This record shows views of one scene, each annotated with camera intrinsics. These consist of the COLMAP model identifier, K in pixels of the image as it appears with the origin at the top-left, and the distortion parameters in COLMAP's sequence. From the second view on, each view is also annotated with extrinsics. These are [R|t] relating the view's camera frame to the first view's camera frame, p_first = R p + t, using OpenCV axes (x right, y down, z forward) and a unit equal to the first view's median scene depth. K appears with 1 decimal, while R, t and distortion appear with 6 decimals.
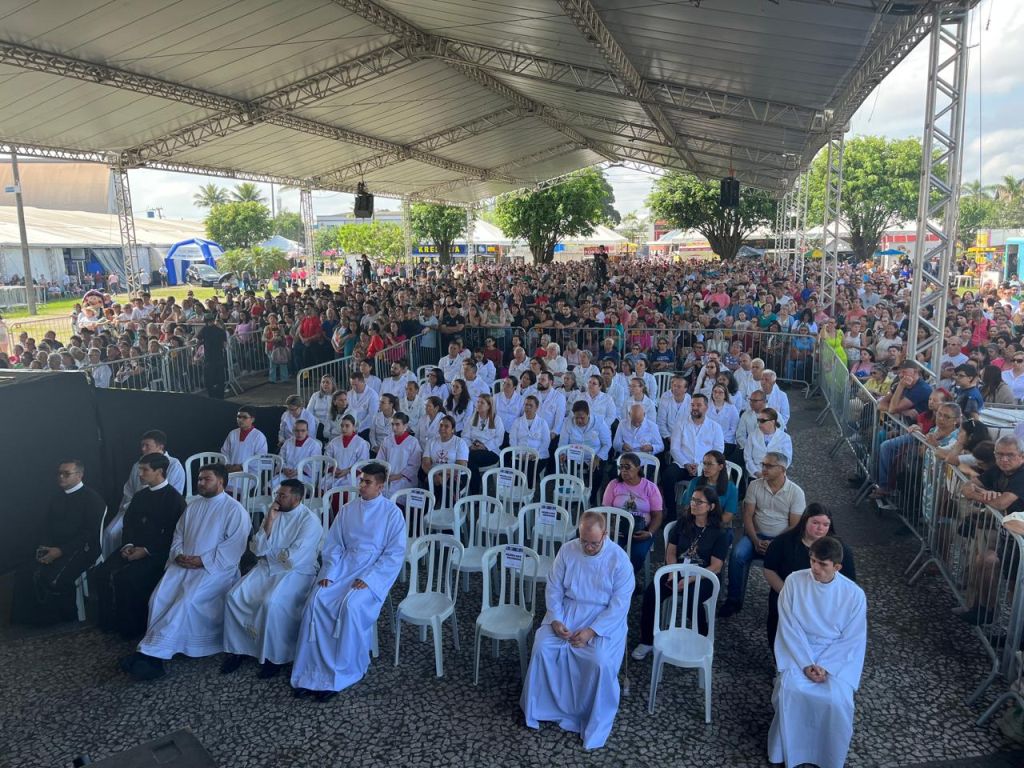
lens RADIAL K [[766.3, 0, 512.0], [0, 766.3, 384.0], [0, 0, 1]] dist [0.067804, -0.101244]
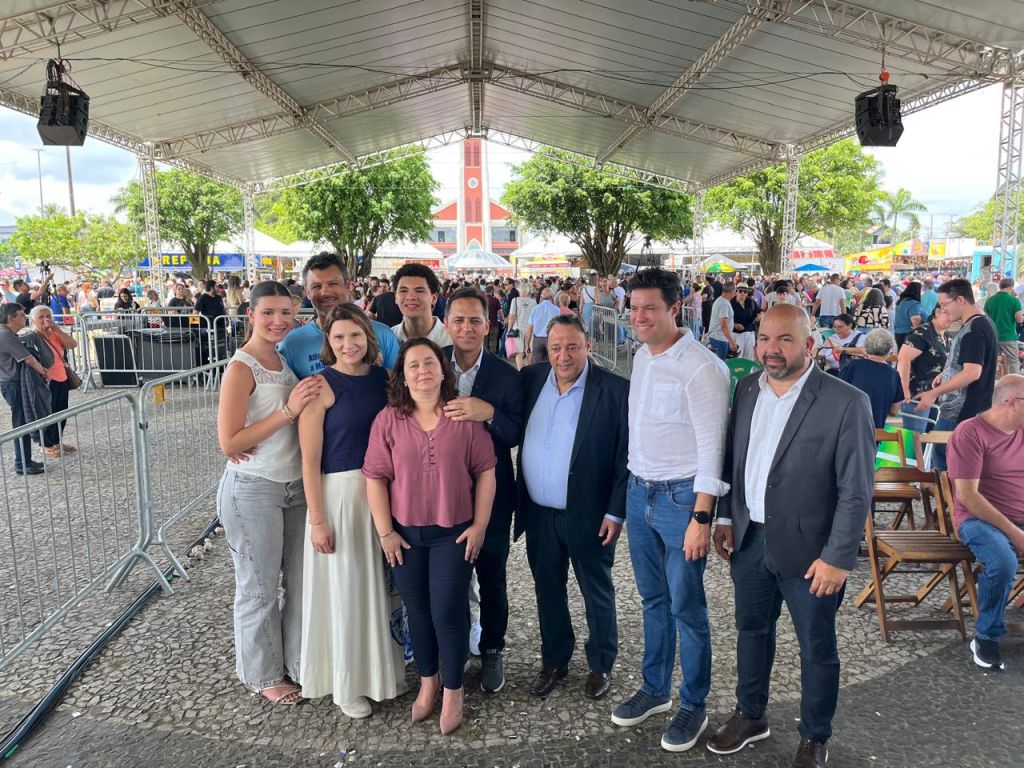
lens RADIAL K [[755.6, 0, 515.1], [0, 755.6, 411.4], [0, 0, 1]] dist [0.053059, -0.083562]
pose [[0.939978, -0.052426, 0.337183, -0.134174], [0.052542, 0.998580, 0.008788, -0.078463], [-0.337165, 0.009456, 0.941398, 0.645407]]
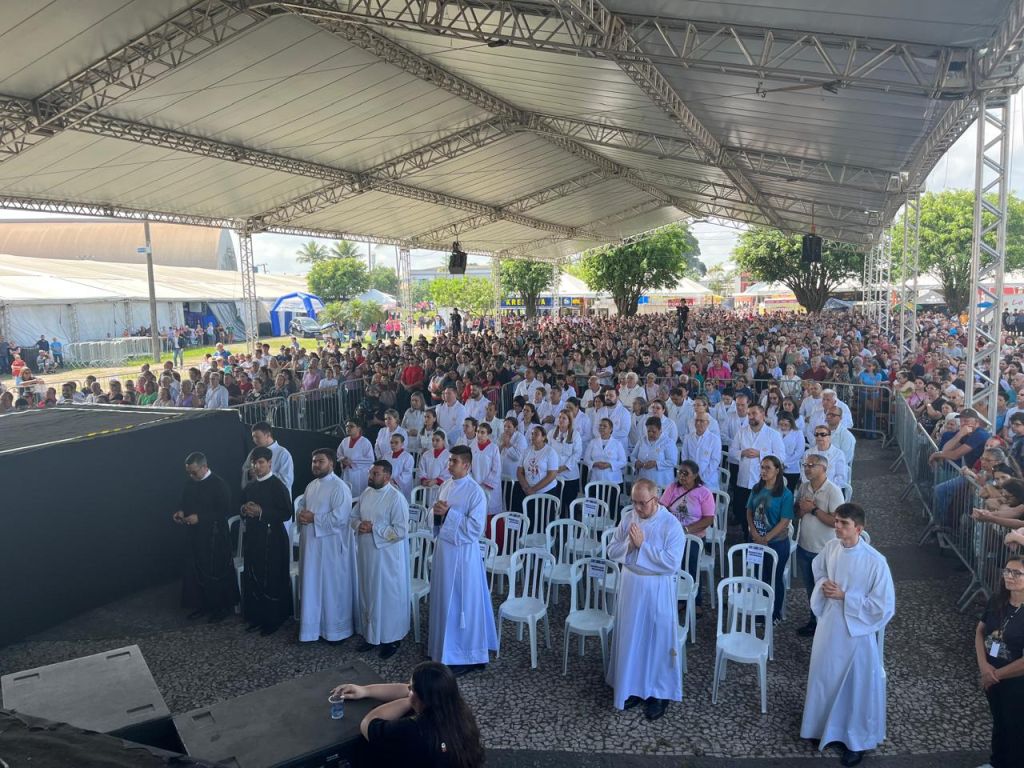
lens RADIAL K [[766.3, 0, 512.0], [0, 766.3, 384.0], [0, 0, 1]] dist [0.067804, -0.101244]
pose [[0.994086, 0.009536, -0.108178, -0.000802], [-0.016585, 0.997783, -0.064449, 0.005383], [0.107323, 0.065862, 0.992040, -0.056252]]
